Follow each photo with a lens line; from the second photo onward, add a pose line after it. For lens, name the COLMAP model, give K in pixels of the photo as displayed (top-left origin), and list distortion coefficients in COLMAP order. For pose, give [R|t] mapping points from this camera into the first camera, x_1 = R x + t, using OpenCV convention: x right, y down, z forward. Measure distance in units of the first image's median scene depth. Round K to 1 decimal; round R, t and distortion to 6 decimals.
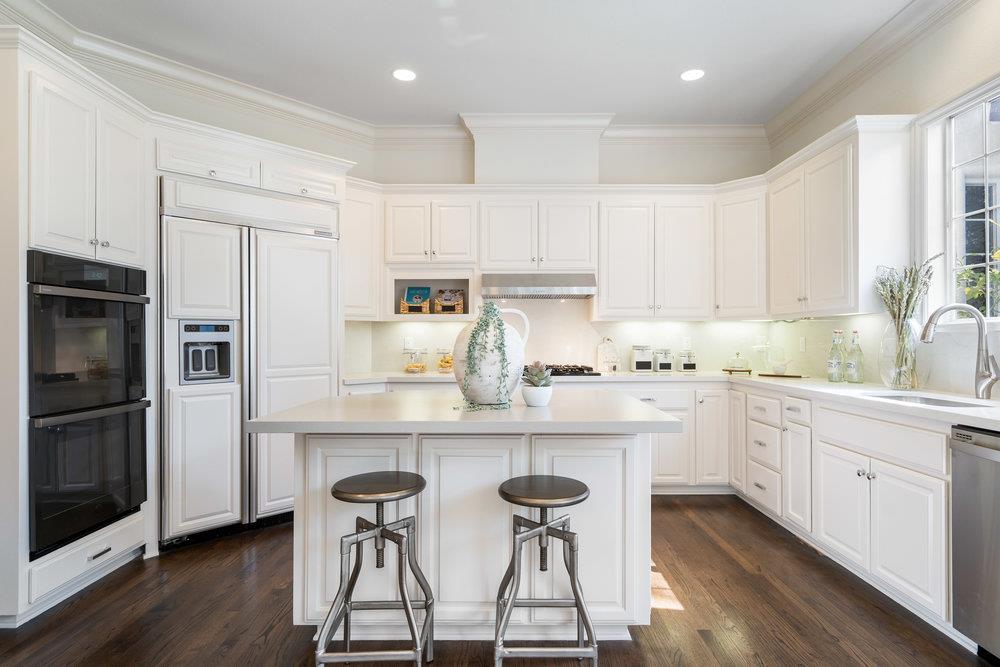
lens RADIAL K [[526.4, 0, 508.0], [0, 526.4, 339.0], [0, 0, 1]] dist [0.000582, 0.000224]
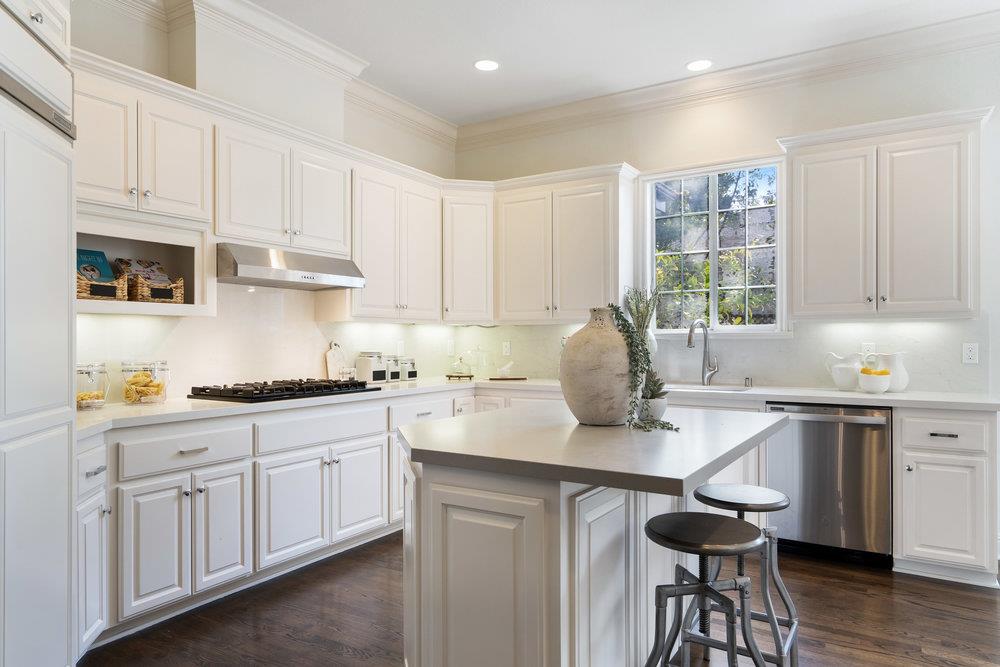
lens RADIAL K [[646.5, 0, 502.6], [0, 646.5, 338.8], [0, 0, 1]] dist [0.006423, 0.001495]
pose [[0.533356, 0.002049, 0.845888, -0.520847], [-0.000011, 0.999997, -0.002415, -0.006026], [-0.845891, 0.001279, 0.533354, 0.297588]]
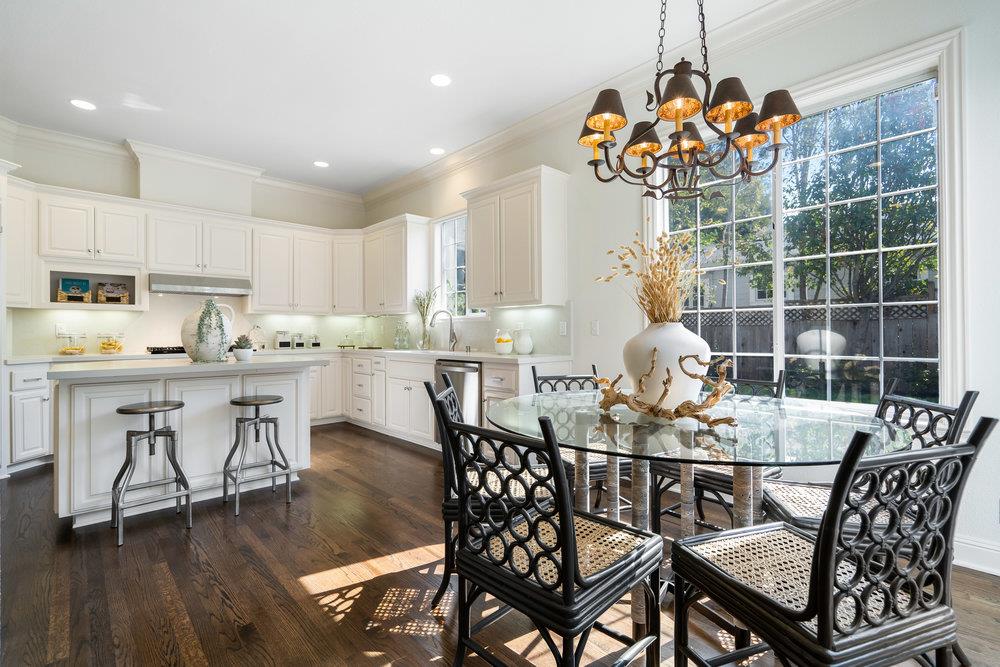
lens RADIAL K [[457.9, 0, 497.2], [0, 457.9, 329.3], [0, 0, 1]] dist [-0.001253, 0.001983]
pose [[0.733839, 0.003446, 0.679315, -0.179699], [0.001681, 0.999975, -0.006889, 0.017976], [-0.679322, 0.006198, 0.733814, -0.347689]]
